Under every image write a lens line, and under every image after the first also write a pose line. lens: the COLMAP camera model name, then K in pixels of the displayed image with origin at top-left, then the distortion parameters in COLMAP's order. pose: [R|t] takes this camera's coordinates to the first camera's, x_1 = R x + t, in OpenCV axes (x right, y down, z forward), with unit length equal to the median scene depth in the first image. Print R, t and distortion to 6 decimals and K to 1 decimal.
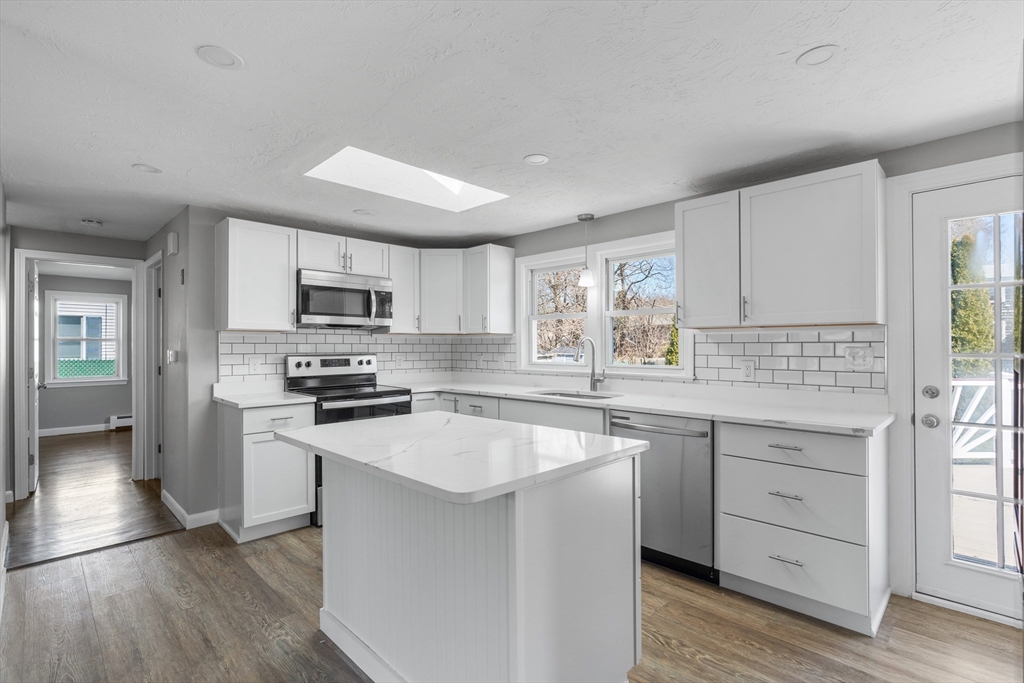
lens RADIAL K [[486.2, 0, 511.6], [0, 486.2, 344.1], [0, 0, 1]] dist [-0.006402, 0.001302]
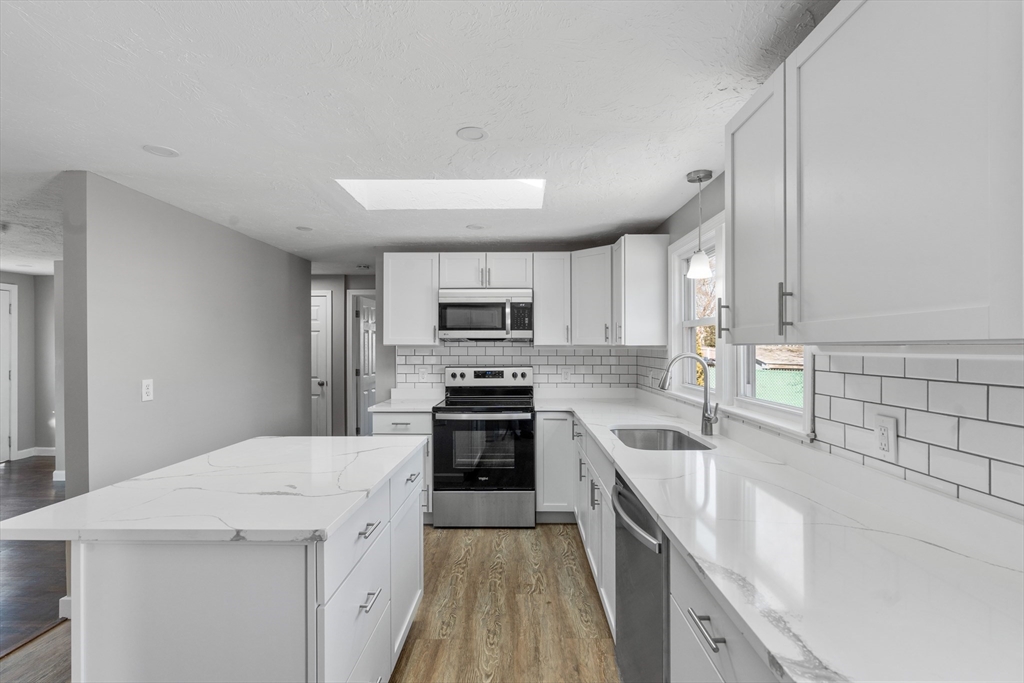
lens RADIAL K [[486.2, 0, 511.6], [0, 486.2, 349.2], [0, 0, 1]] dist [-0.006402, 0.001302]
pose [[0.697229, 0.004360, -0.716835, 0.455039], [0.003514, 0.999949, 0.009500, -0.027768], [0.716839, -0.009143, 0.697178, 0.342877]]
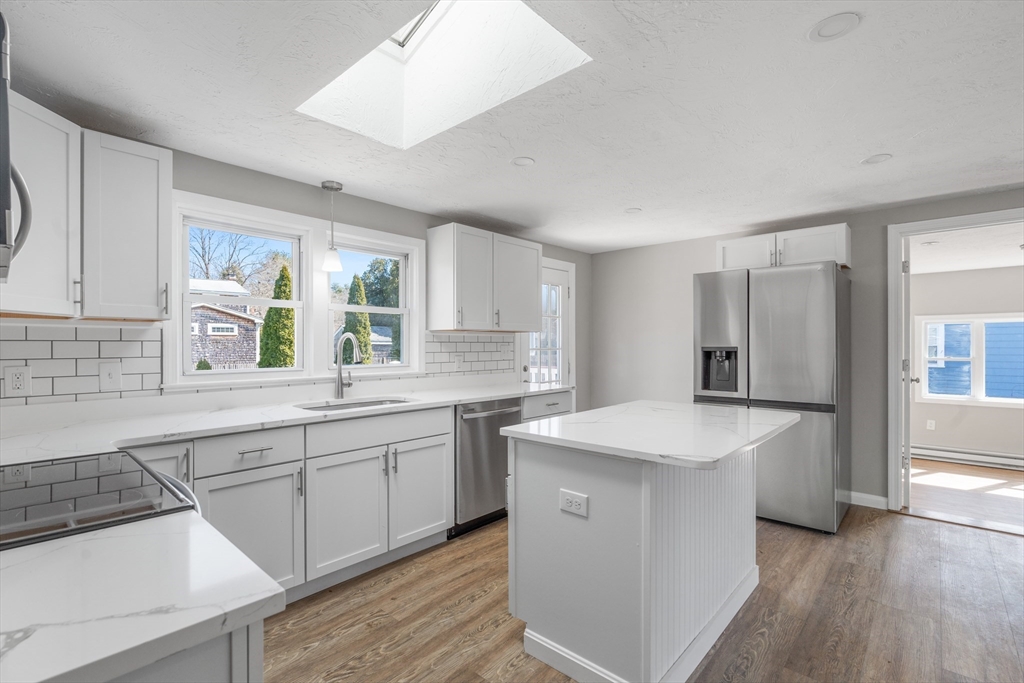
lens RADIAL K [[486.2, 0, 512.5], [0, 486.2, 344.9], [0, 0, 1]] dist [0.003162, 0.001922]
pose [[-0.063407, -0.000534, 0.997988, -0.675657], [-0.003544, 0.999994, 0.000310, 0.003111], [-0.997981, -0.003517, -0.063408, 0.751300]]
